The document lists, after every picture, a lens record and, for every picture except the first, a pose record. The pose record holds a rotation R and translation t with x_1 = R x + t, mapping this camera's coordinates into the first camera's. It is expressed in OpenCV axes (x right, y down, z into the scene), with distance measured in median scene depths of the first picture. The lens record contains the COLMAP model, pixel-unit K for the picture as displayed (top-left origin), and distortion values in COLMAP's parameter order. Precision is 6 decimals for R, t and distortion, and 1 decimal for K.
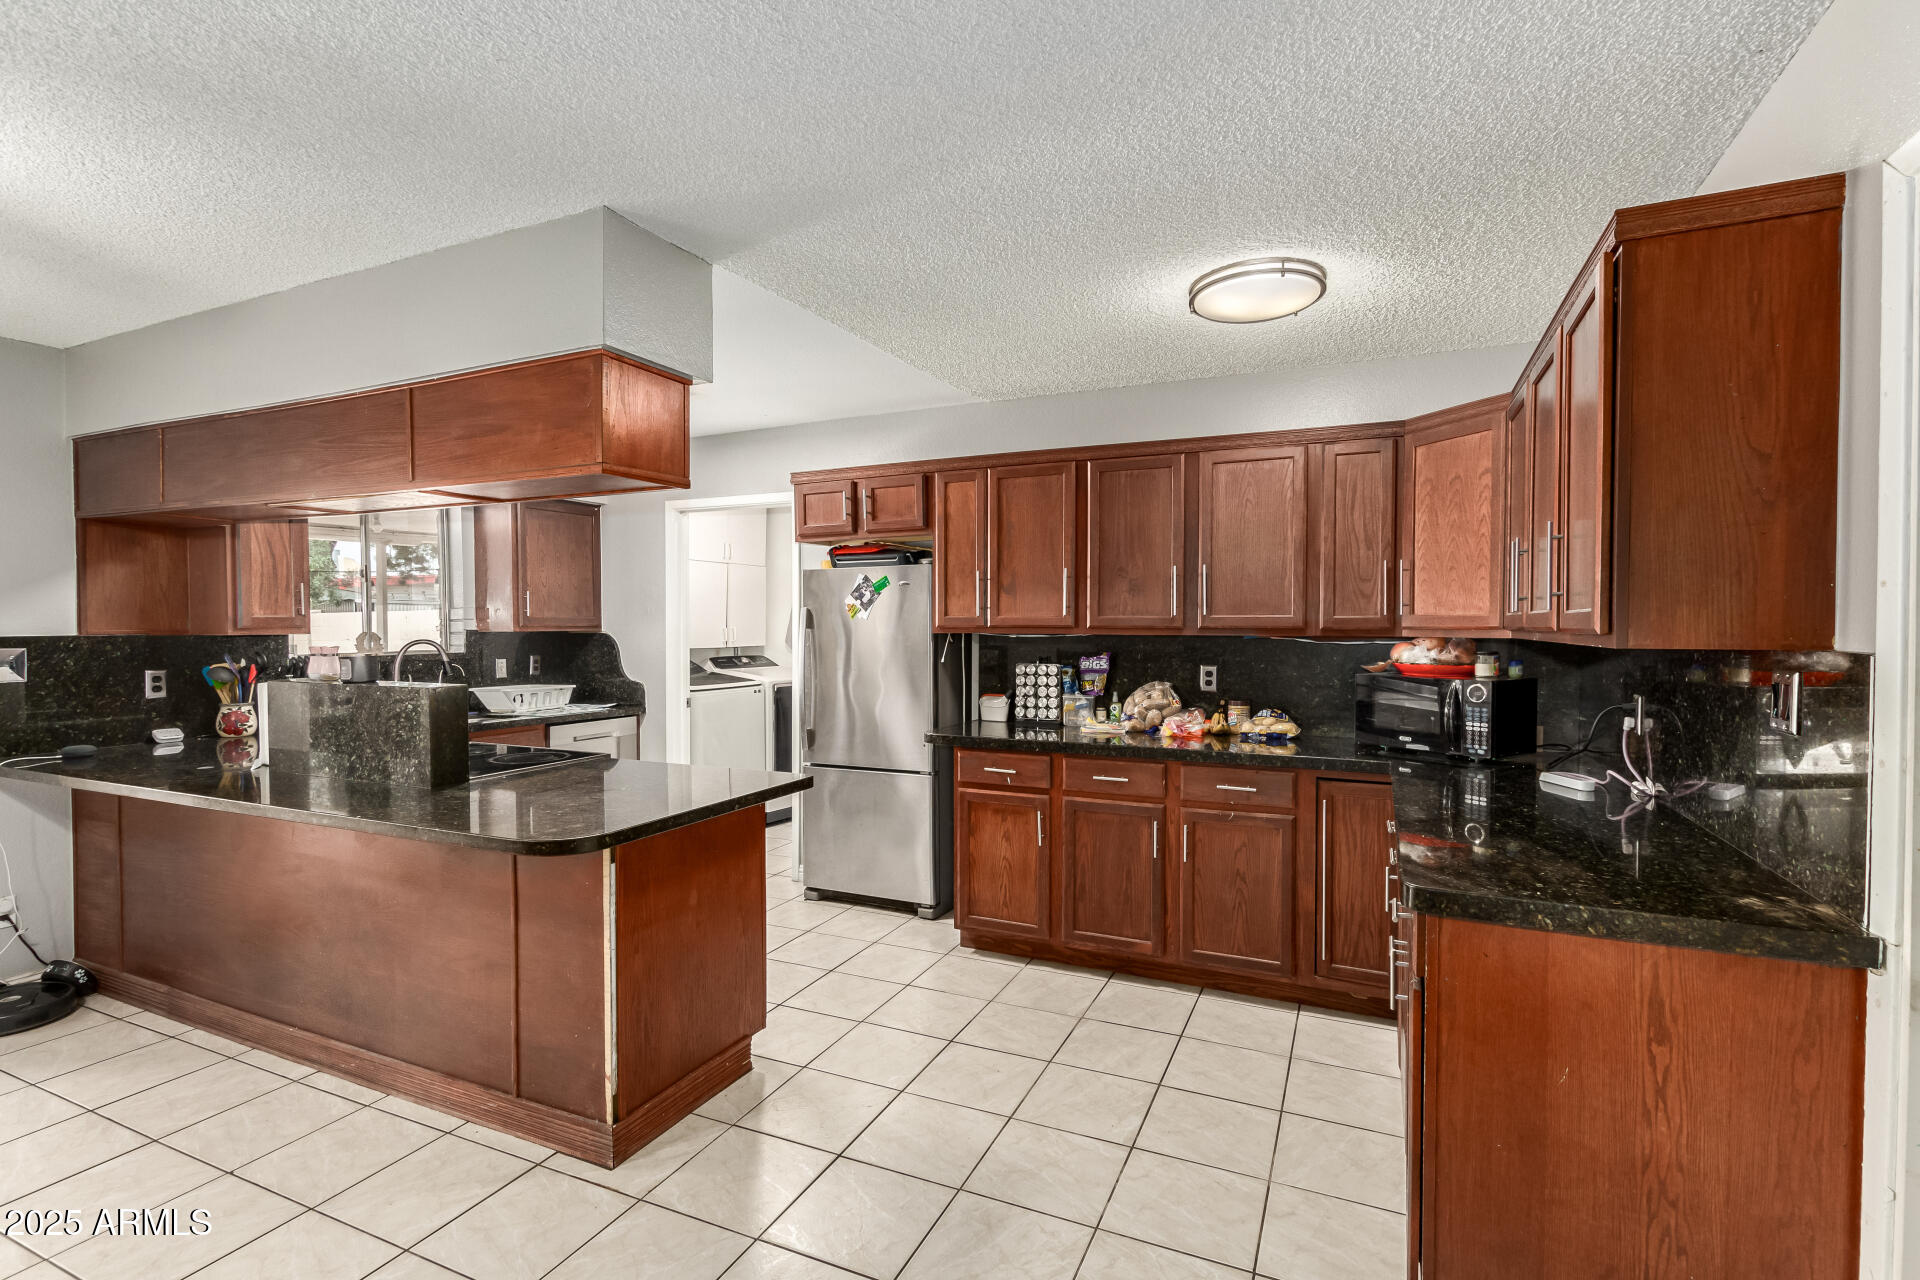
lens RADIAL K [[892.8, 0, 964.8], [0, 892.8, 642.8], [0, 0, 1]] dist [0.003779, -0.000084]
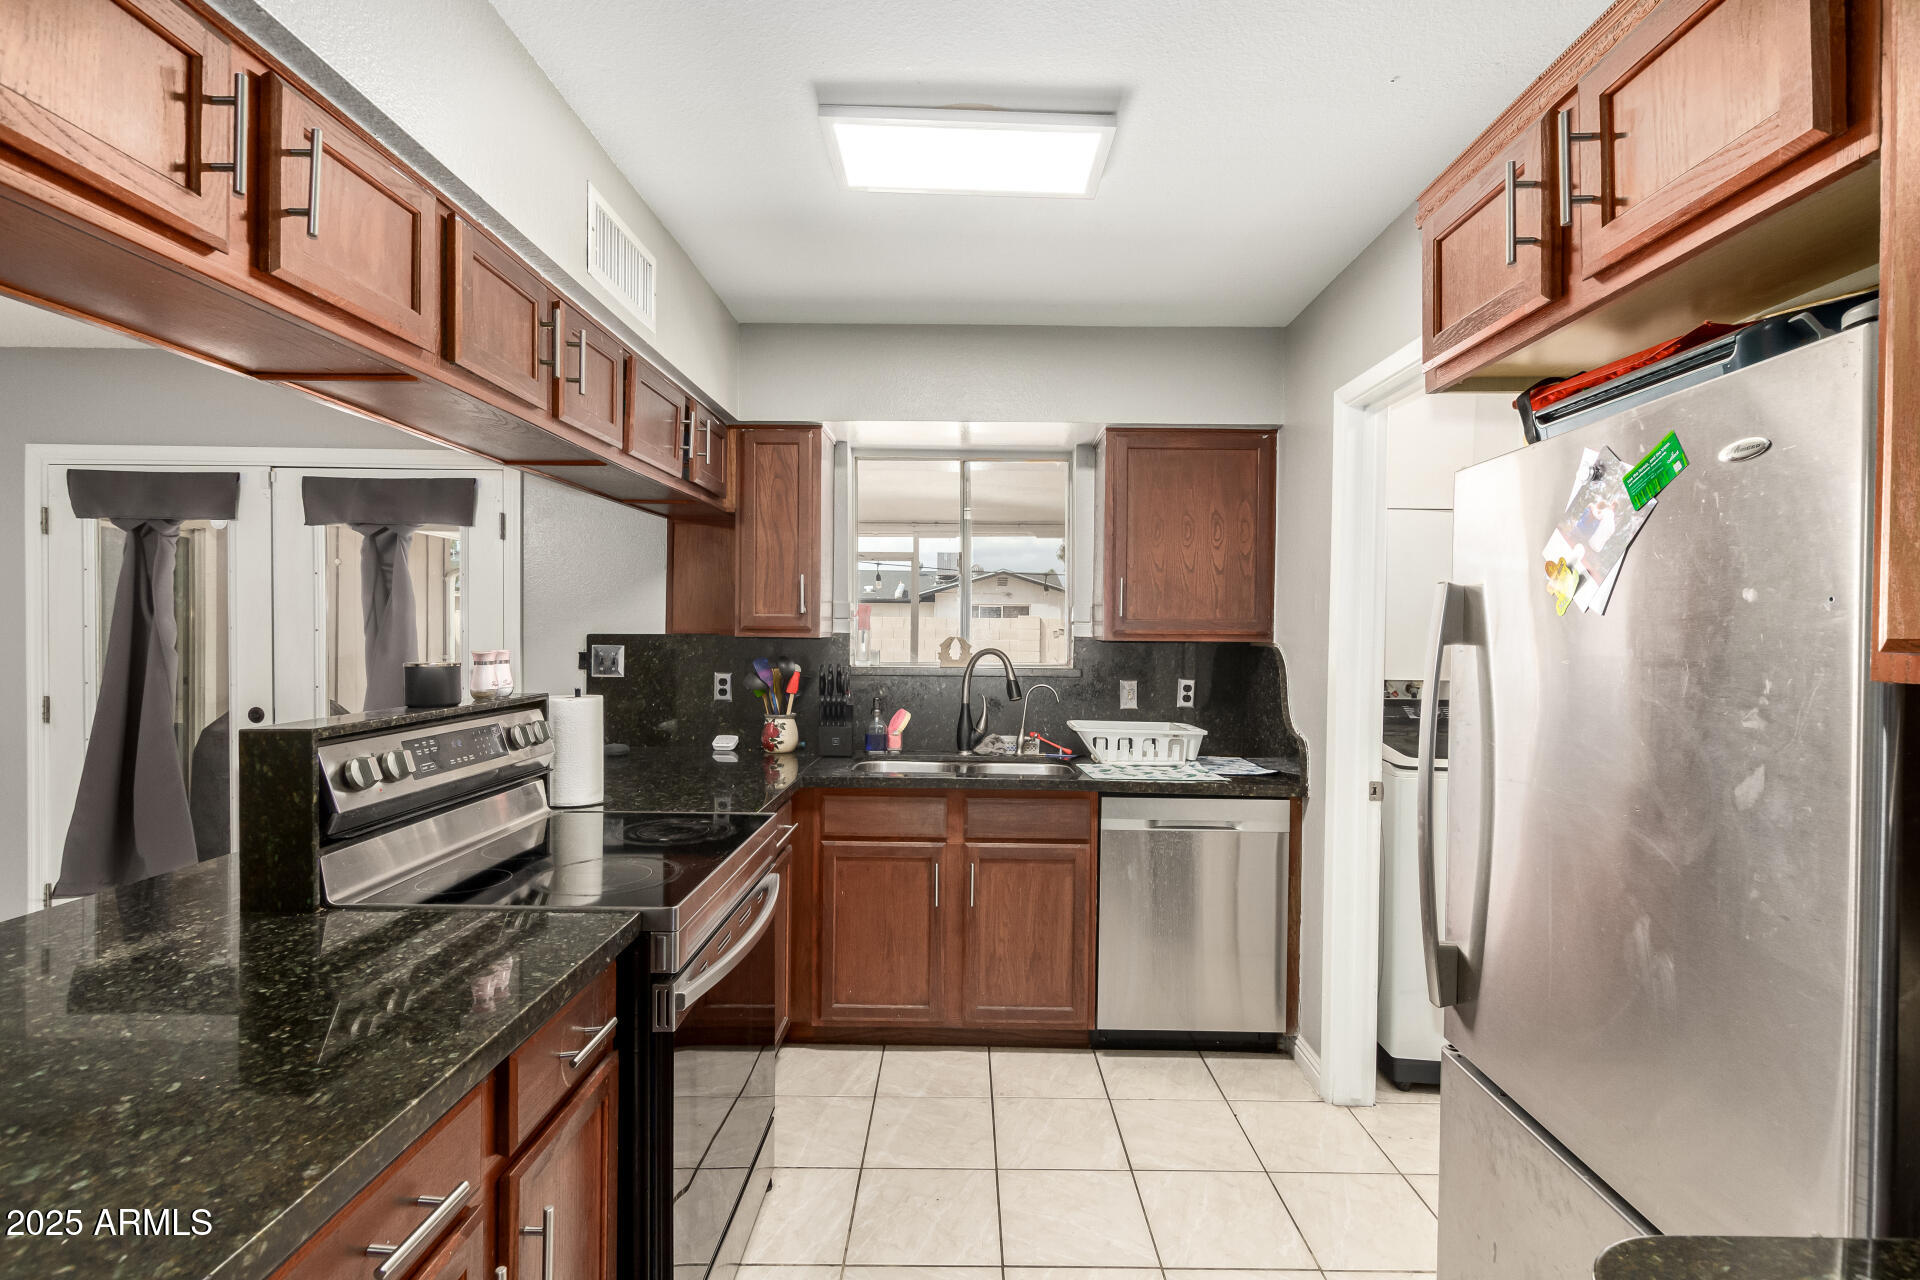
lens RADIAL K [[889.2, 0, 963.5], [0, 889.2, 636.8], [0, 0, 1]] dist [0.001078, -0.000630]
pose [[0.414973, 0.013833, -0.909729, 0.059060], [-0.033577, 0.999436, -0.000119, -0.015190], [0.909214, 0.030595, 0.415203, 0.828072]]
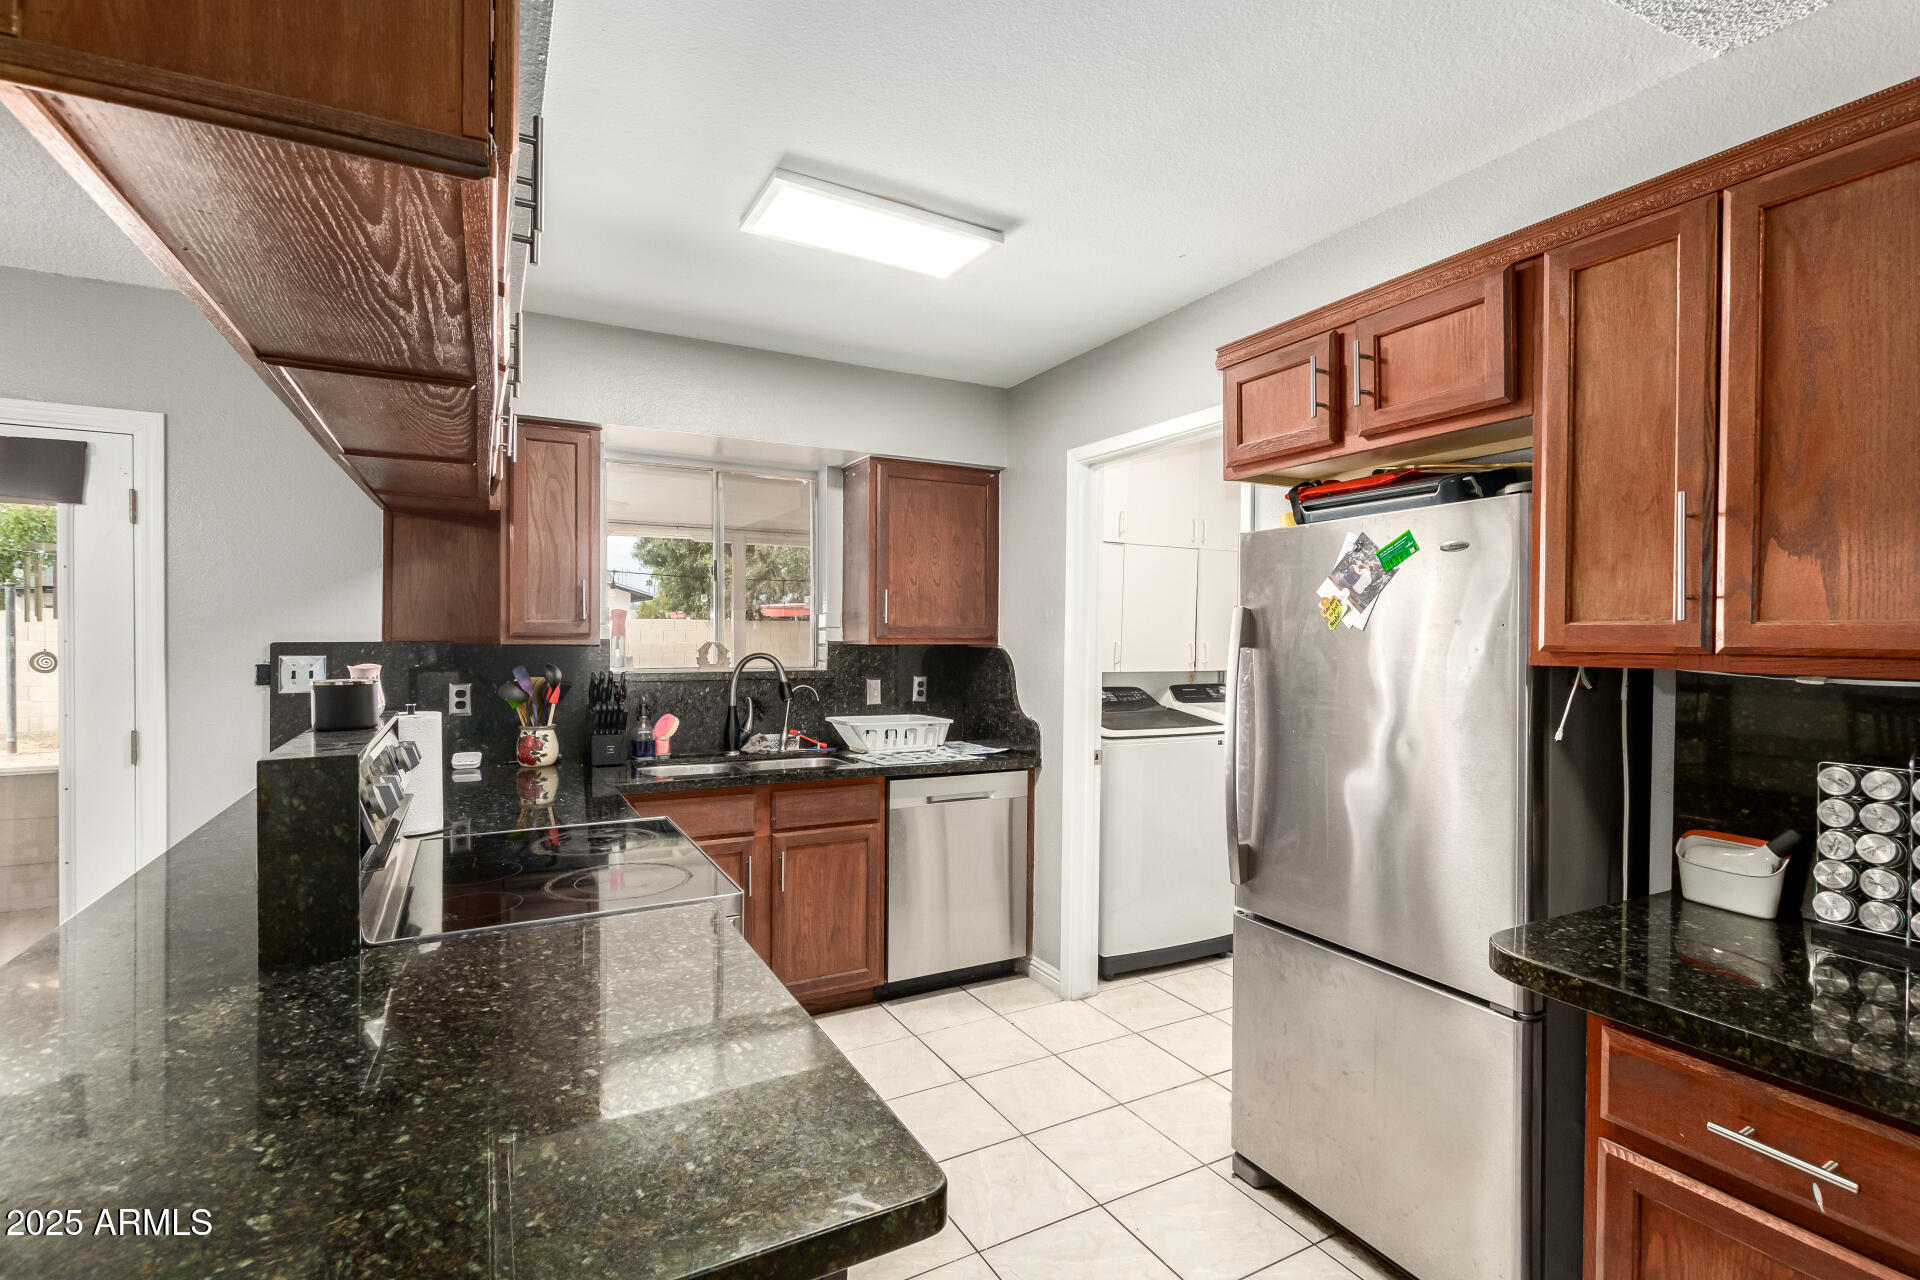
lens RADIAL K [[889.2, 0, 963.5], [0, 889.2, 636.8], [0, 0, 1]] dist [0.001078, -0.000630]
pose [[0.803318, 0.010522, -0.595457, -0.003598], [-0.023453, 0.999627, -0.013977, -0.013356], [0.595088, 0.025193, 0.803266, 0.590819]]
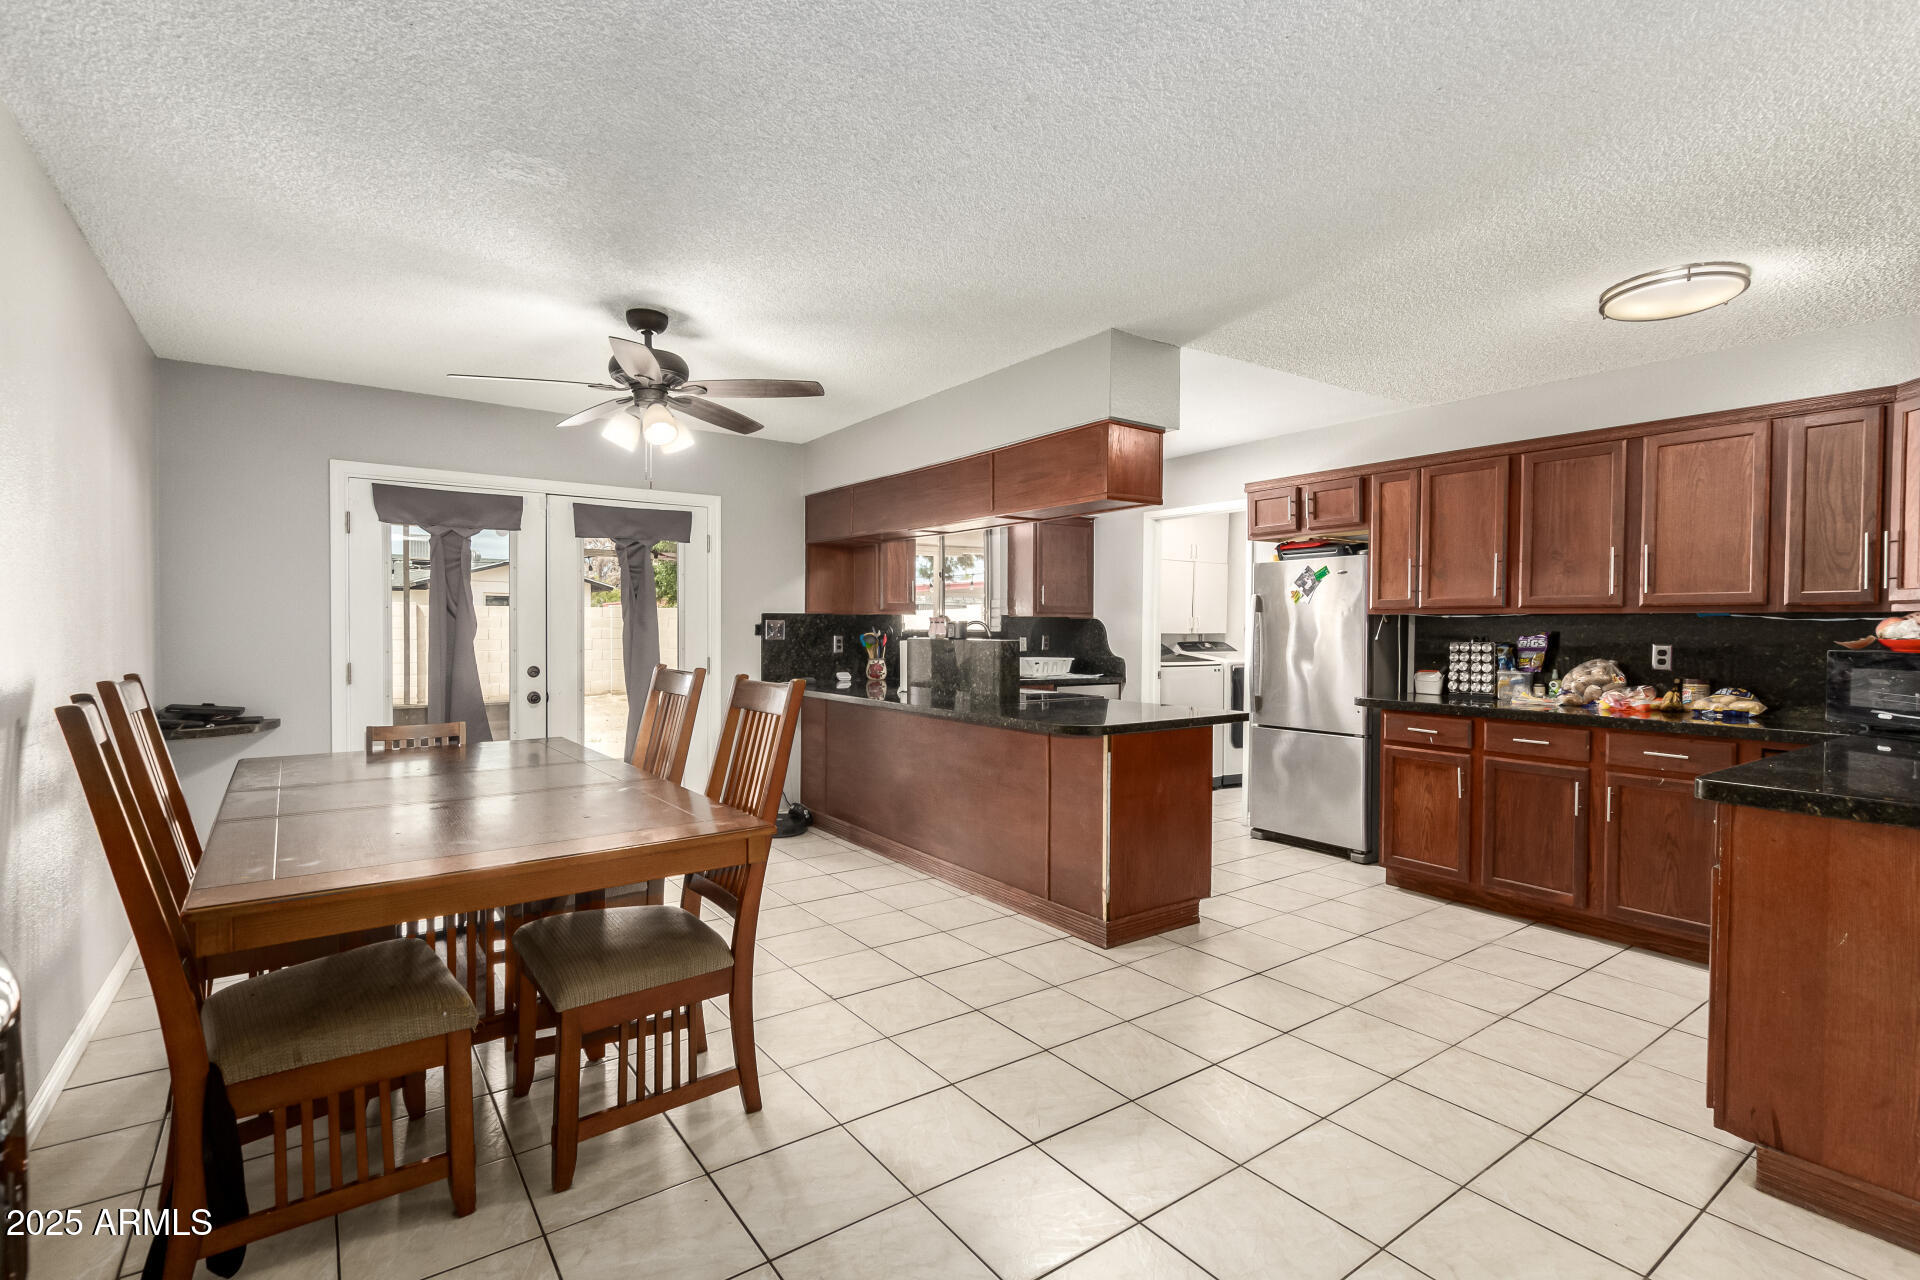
lens RADIAL K [[892.8, 0, 964.8], [0, 892.8, 642.8], [0, 0, 1]] dist [0.003779, -0.000084]
pose [[0.869619, 0.014749, -0.493504, 0.090537], [-0.017138, 0.999853, -0.000317, 0.039122], [0.493427, 0.008733, 0.869744, -0.286342]]
